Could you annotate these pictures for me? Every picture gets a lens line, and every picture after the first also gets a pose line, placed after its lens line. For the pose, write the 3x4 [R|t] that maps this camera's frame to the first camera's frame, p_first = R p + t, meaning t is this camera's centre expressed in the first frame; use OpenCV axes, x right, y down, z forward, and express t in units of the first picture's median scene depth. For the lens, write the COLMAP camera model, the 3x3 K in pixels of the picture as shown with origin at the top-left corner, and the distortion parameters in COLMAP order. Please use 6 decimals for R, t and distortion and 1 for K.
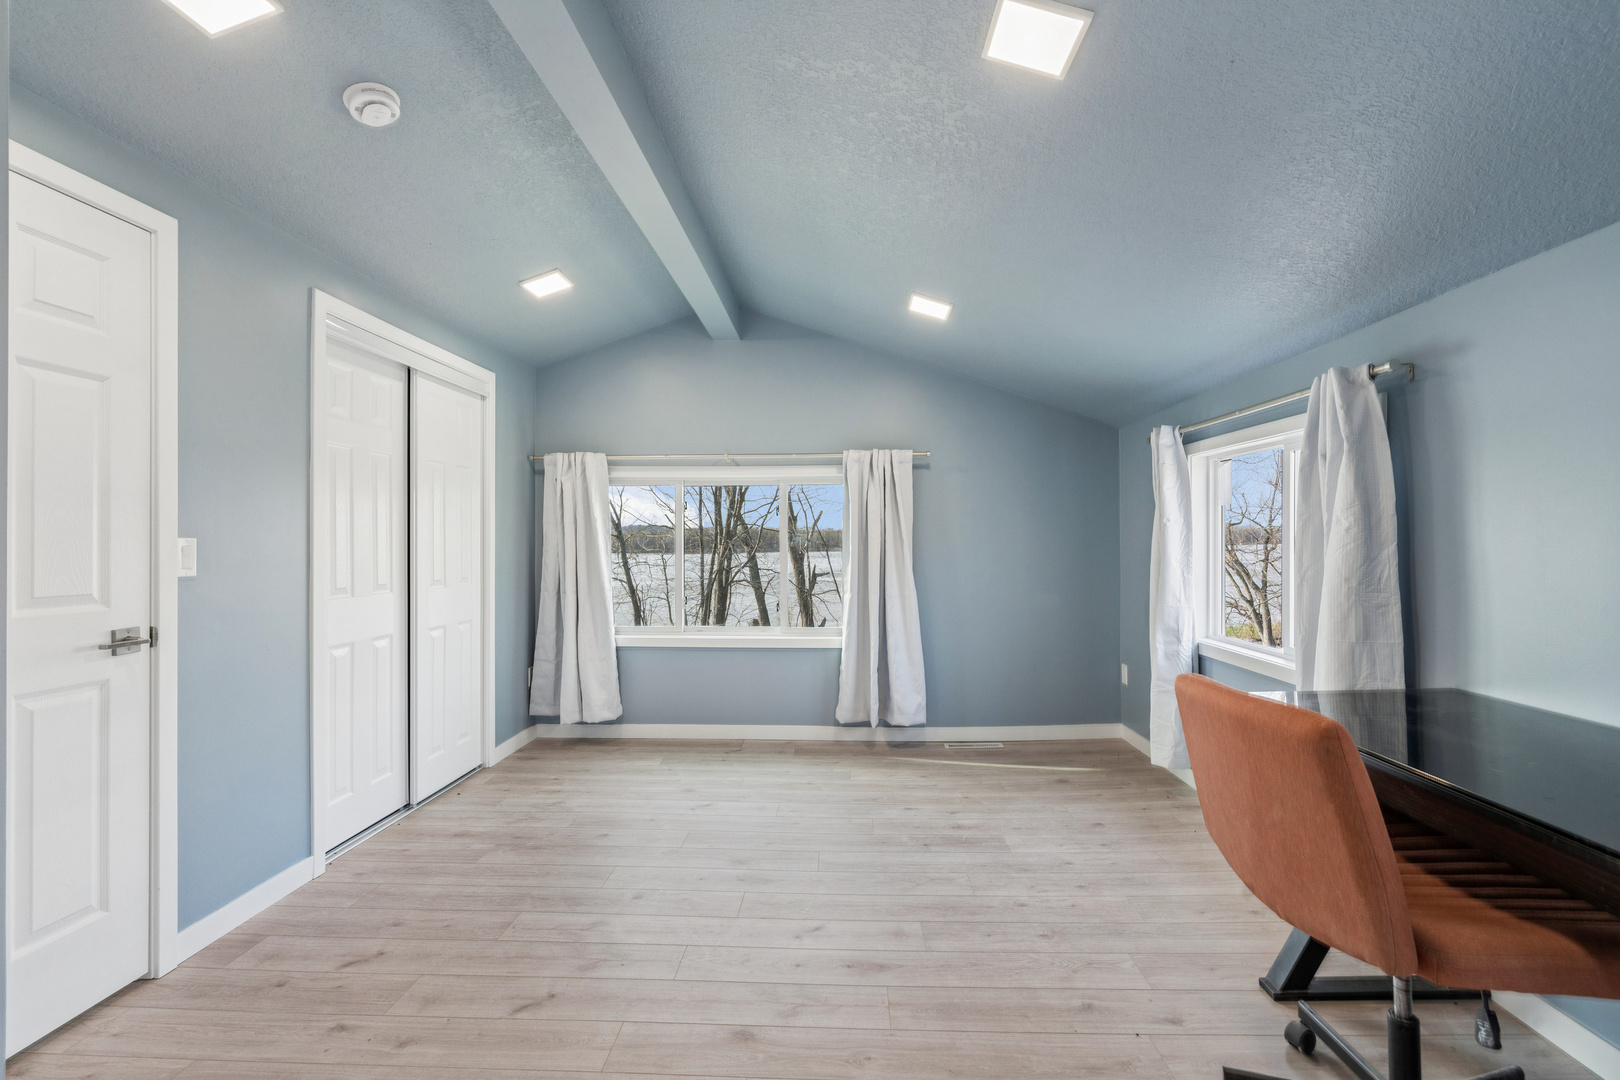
lens RADIAL K [[738.2, 0, 809.2], [0, 738.2, 530.4], [0, 0, 1]] dist [-0.003879, 0.000849]
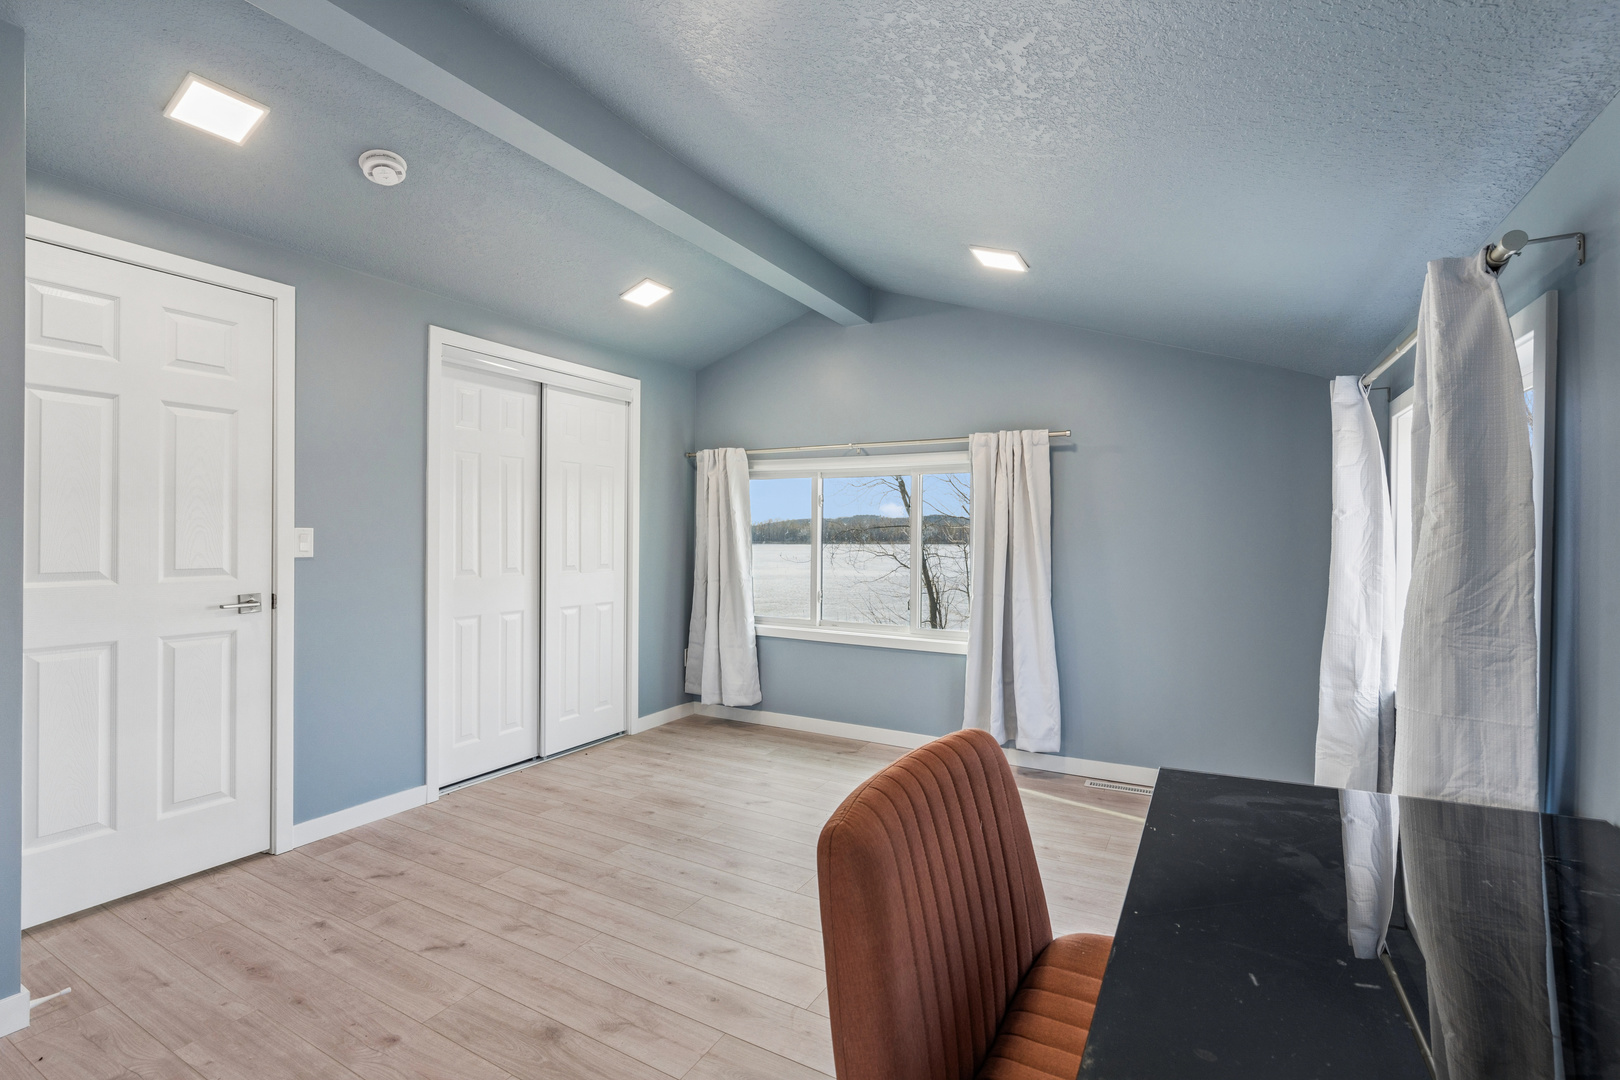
lens RADIAL K [[738.2, 0, 809.2], [0, 738.2, 530.4], [0, 0, 1]] dist [-0.003879, 0.000849]
pose [[0.890868, 0.008674, -0.454180, 0.353159], [-0.003217, 0.999913, 0.012787, -0.003286], [0.454251, -0.009931, 0.890818, 0.148857]]
